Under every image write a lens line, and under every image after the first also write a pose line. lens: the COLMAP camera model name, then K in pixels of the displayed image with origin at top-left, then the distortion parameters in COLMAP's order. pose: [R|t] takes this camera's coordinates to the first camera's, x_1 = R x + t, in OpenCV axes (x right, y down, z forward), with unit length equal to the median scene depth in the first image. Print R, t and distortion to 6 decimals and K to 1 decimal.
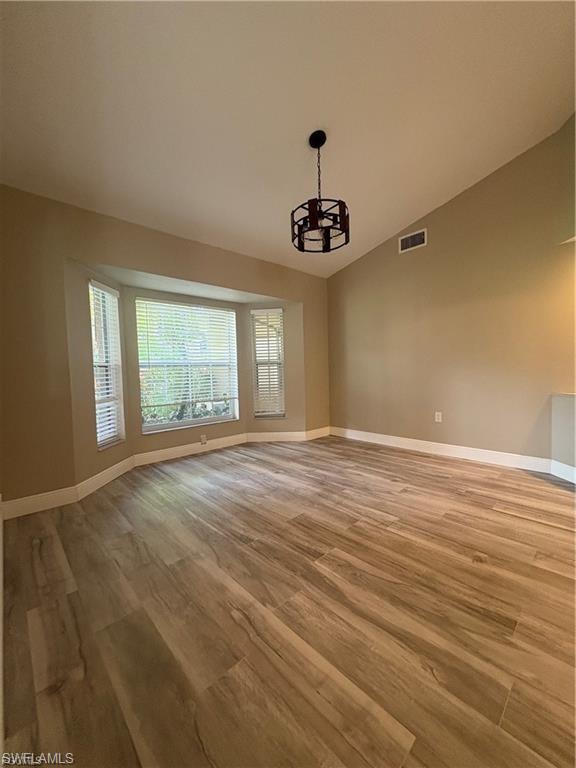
lens RADIAL K [[304.6, 0, 288.6], [0, 304.6, 383.5], [0, 0, 1]] dist [0.001051, 0.000035]
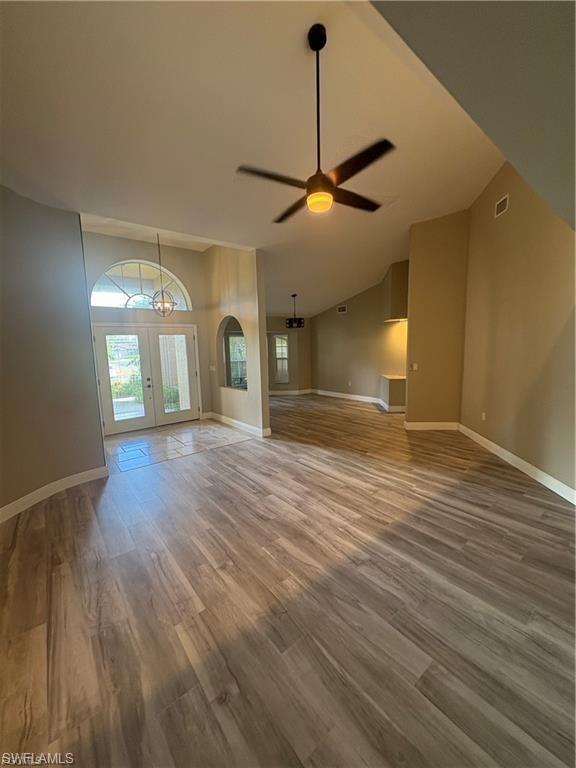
lens RADIAL K [[304.6, 0, 288.6], [0, 304.6, 383.5], [0, 0, 1]] dist [0.001051, 0.000035]
pose [[0.997327, 0.005601, -0.072855, 0.138977], [0.000969, 0.995956, 0.089839, -0.088347], [0.073064, -0.089669, 0.993288, -1.148409]]
